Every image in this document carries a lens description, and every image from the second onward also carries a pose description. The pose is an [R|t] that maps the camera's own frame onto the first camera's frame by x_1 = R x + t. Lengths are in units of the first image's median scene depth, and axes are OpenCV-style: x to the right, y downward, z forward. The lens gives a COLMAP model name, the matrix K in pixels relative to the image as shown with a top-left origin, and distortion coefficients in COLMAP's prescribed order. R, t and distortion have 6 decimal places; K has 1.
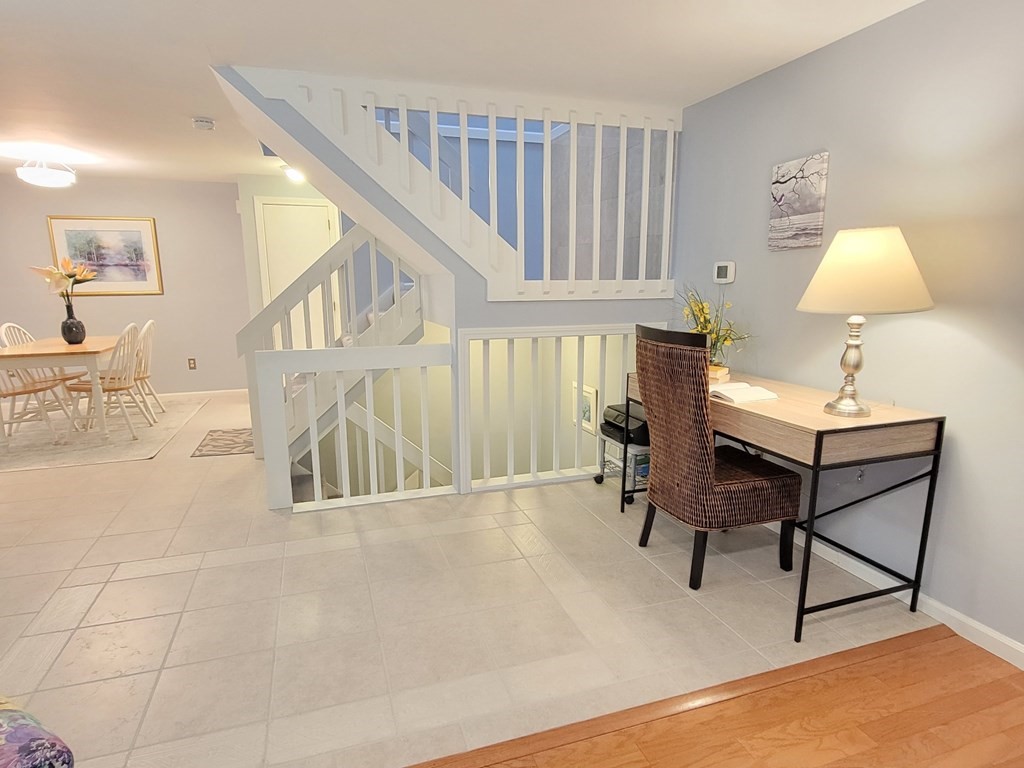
lens RADIAL K [[579.1, 0, 511.0], [0, 579.1, 397.4], [0, 0, 1]] dist [-0.002811, -0.000998]
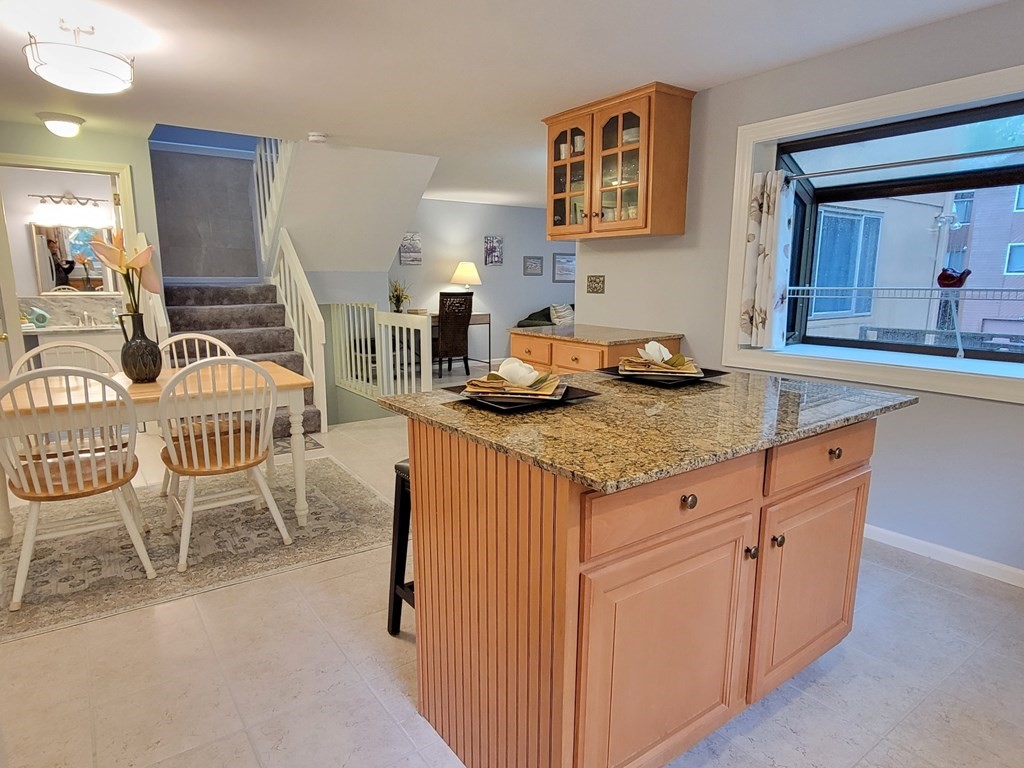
lens RADIAL K [[607.2, 0, 509.3], [0, 607.2, 393.9], [0, 0, 1]] dist [0.001238, -0.002666]
pose [[-0.287818, -0.178382, 0.940926, -1.952683], [0.189574, 0.952446, 0.238554, -0.213074], [-0.938735, 0.247036, -0.240314, 1.103288]]
